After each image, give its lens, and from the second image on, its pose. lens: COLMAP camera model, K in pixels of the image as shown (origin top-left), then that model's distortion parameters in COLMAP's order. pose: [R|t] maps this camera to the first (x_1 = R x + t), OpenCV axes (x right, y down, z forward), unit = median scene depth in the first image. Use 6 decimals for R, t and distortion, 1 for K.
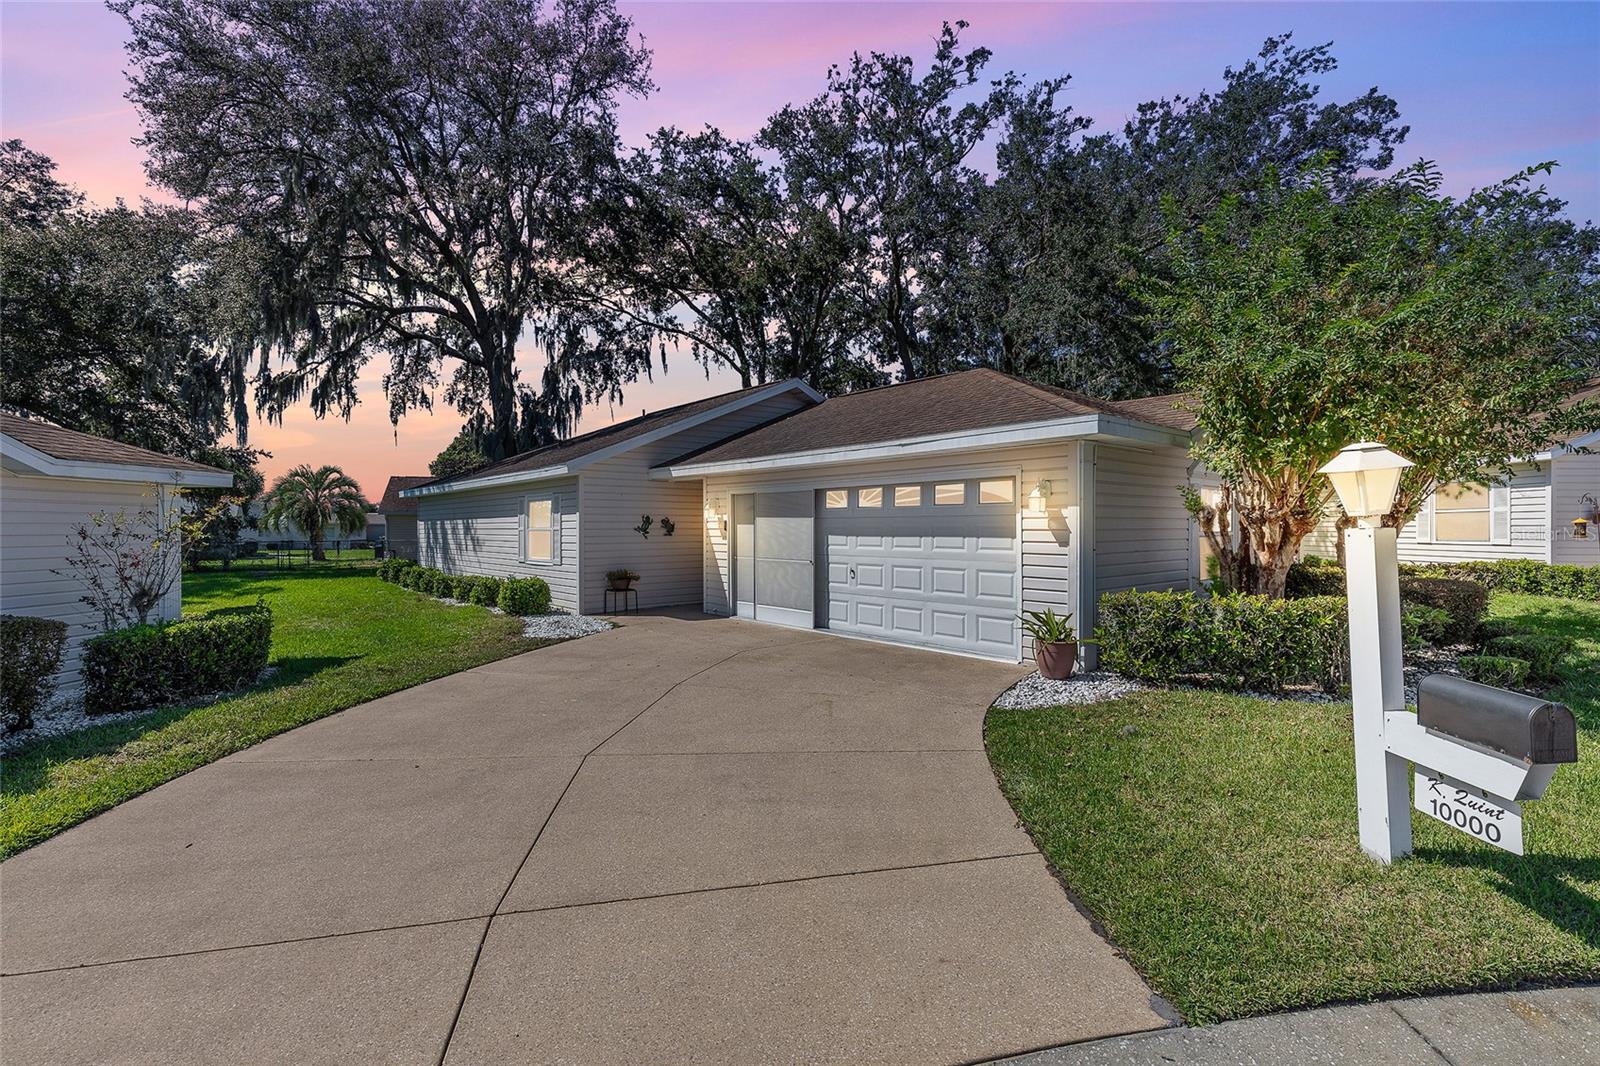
lens RADIAL K [[718.5, 0, 800.1], [0, 718.5, 526.8], [0, 0, 1]] dist [0.003802, -0.000452]
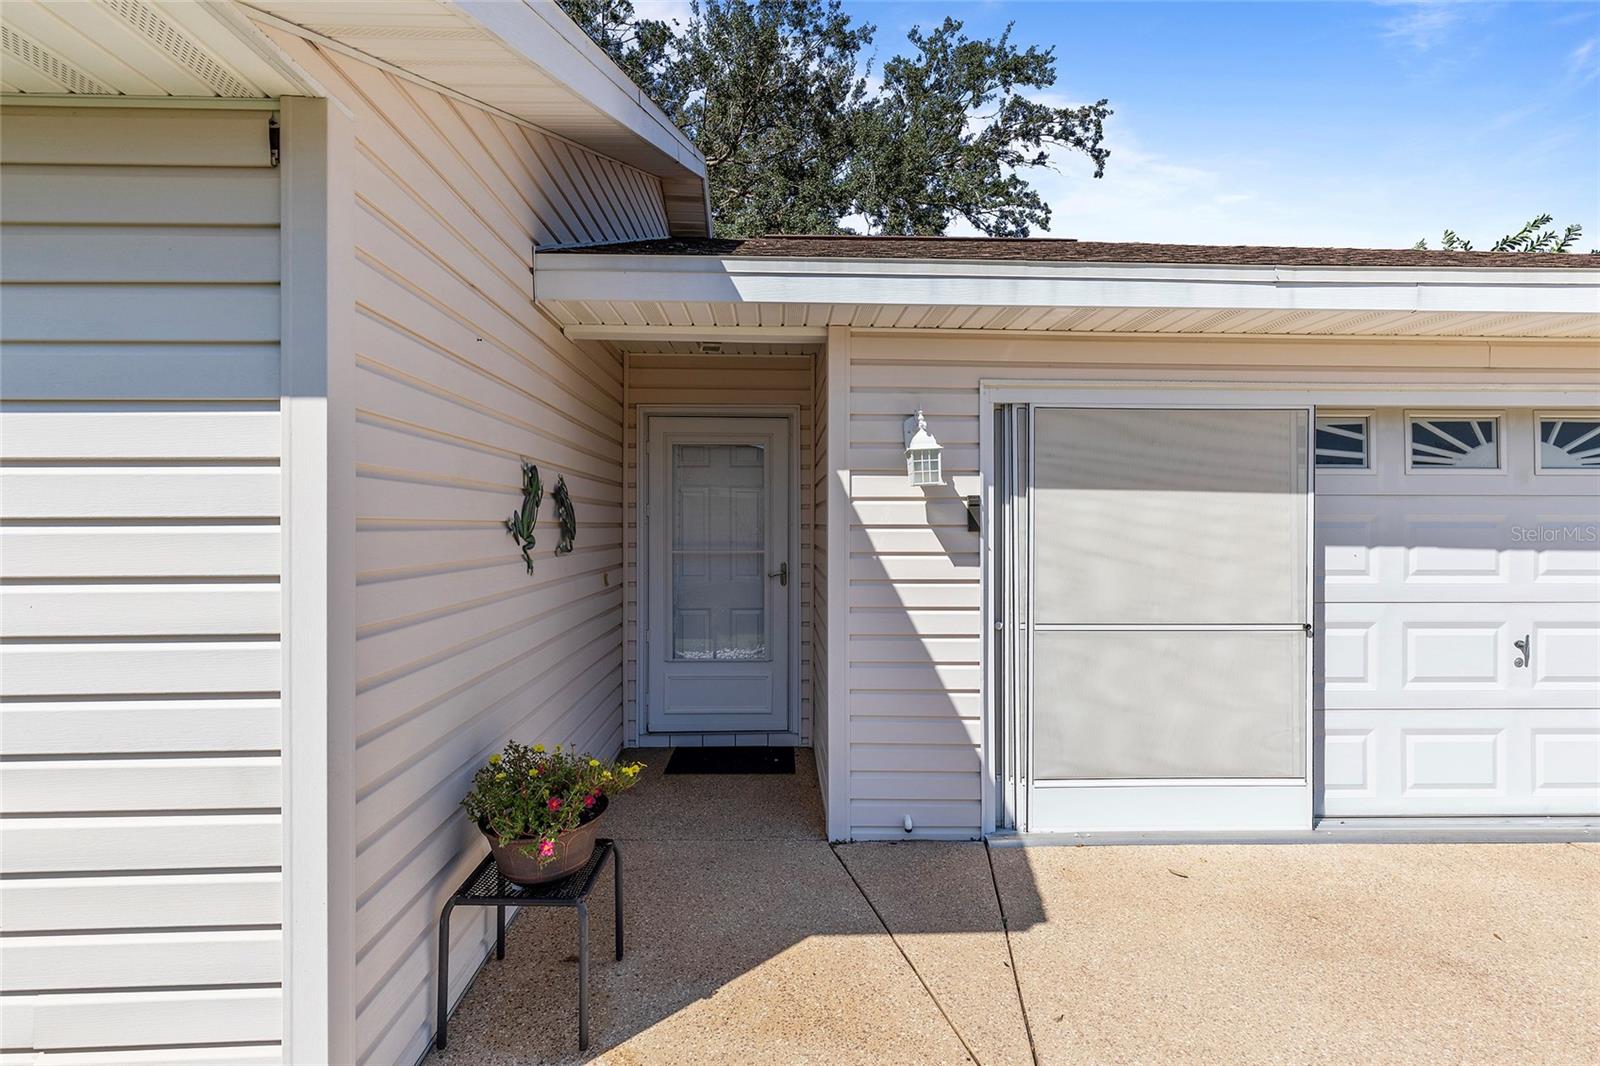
lens RADIAL K [[718.5, 0, 800.3], [0, 718.5, 527.2], [0, 0, 1]] dist [0.003802, -0.000452]
pose [[0.627289, -0.003320, 0.778779, -0.359775], [0.007802, 0.999968, -0.002021, -0.002449], [-0.778747, 0.007344, 0.627295, 0.929332]]
